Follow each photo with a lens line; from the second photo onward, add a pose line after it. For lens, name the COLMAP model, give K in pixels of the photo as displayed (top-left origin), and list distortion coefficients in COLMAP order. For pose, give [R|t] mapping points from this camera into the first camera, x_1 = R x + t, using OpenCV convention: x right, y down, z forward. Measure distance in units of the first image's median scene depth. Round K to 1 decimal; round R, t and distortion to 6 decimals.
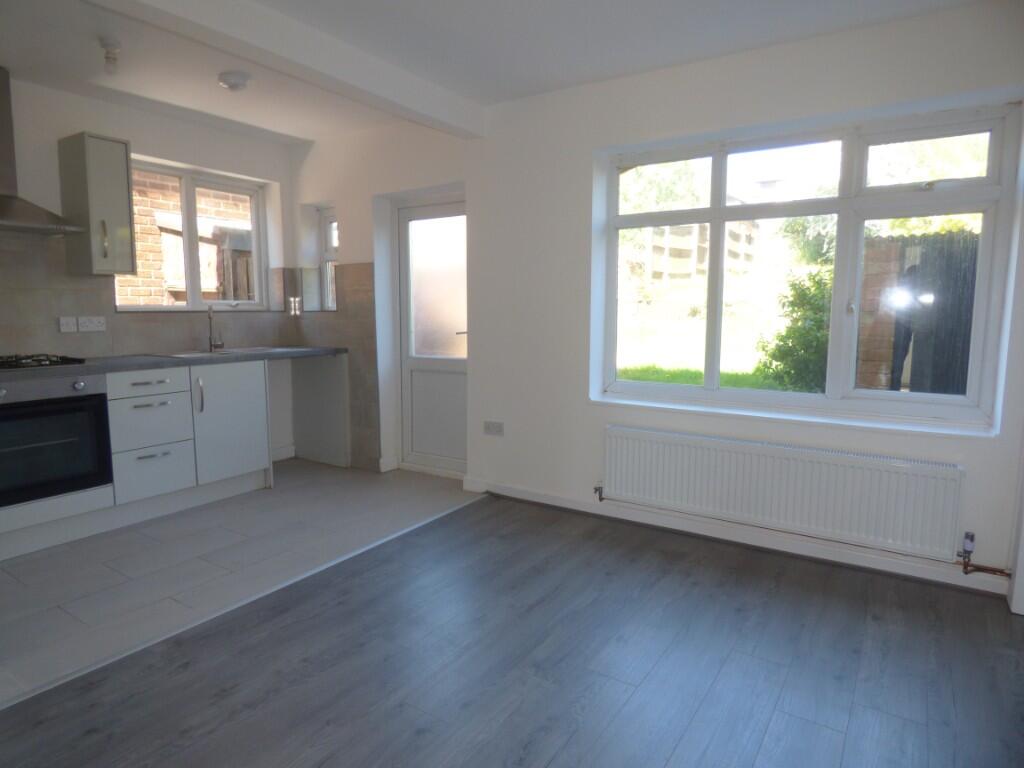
lens RADIAL K [[597.7, 0, 512.0], [0, 597.7, 384.0], [0, 0, 1]] dist [-0.026000, -0.000733]
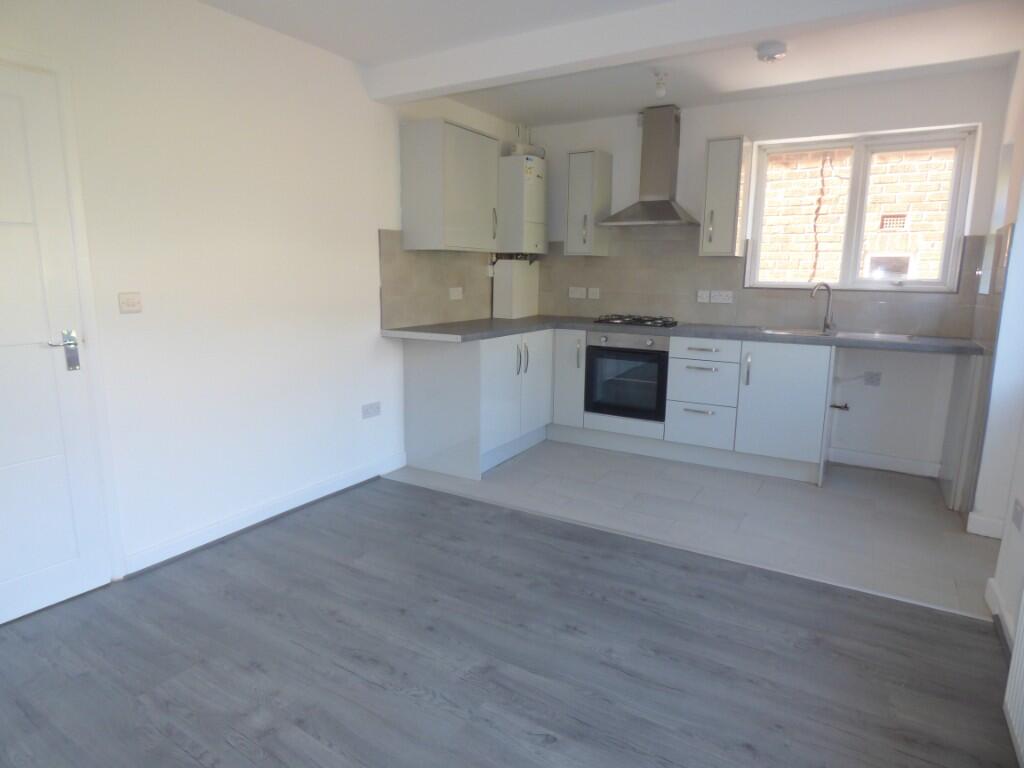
lens RADIAL K [[609.4, 0, 512.0], [0, 609.4, 384.0], [0, 0, 1]] dist [0.000417, 0.001276]
pose [[0.047175, 0.181052, -0.982341, 0.569098], [-0.137627, 0.975235, 0.173133, -0.092584], [0.989360, 0.127029, 0.070924, 0.555272]]
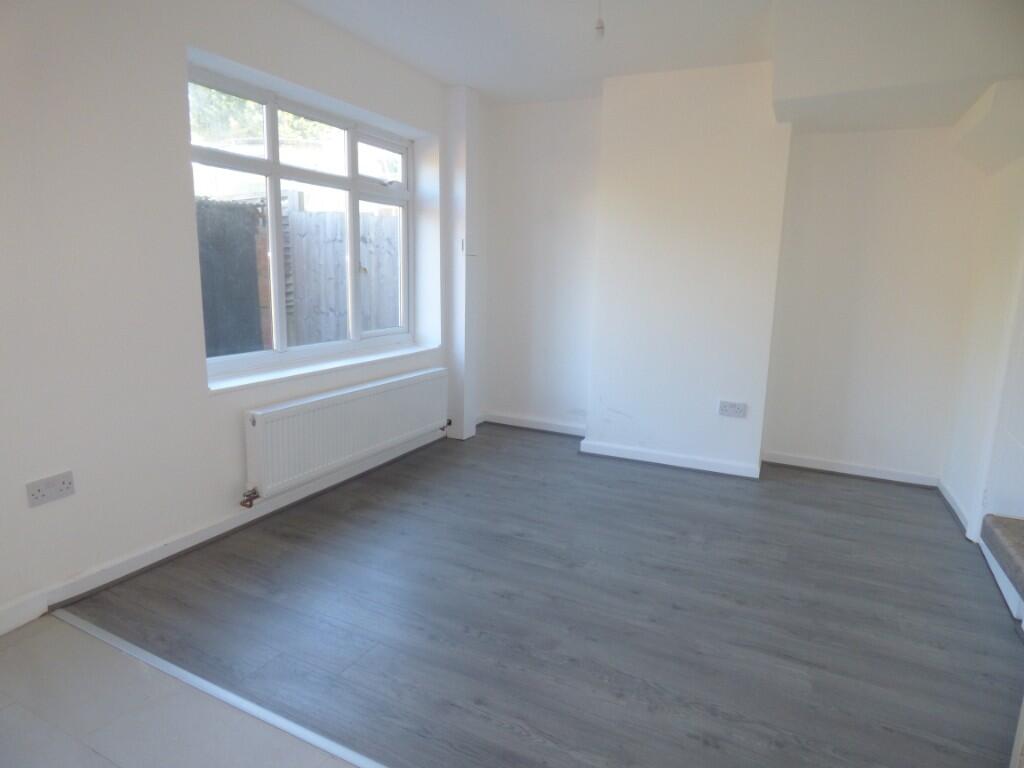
lens RADIAL K [[625.6, 0, 483.6], [0, 625.6, 369.6], [0, 0, 1]] dist [-0.002115, 0.000787]
pose [[-0.092306, -0.163881, 0.982152, -0.710624], [0.099999, 0.979851, 0.172895, -0.106733], [-0.990697, 0.114173, -0.074058, 0.751862]]
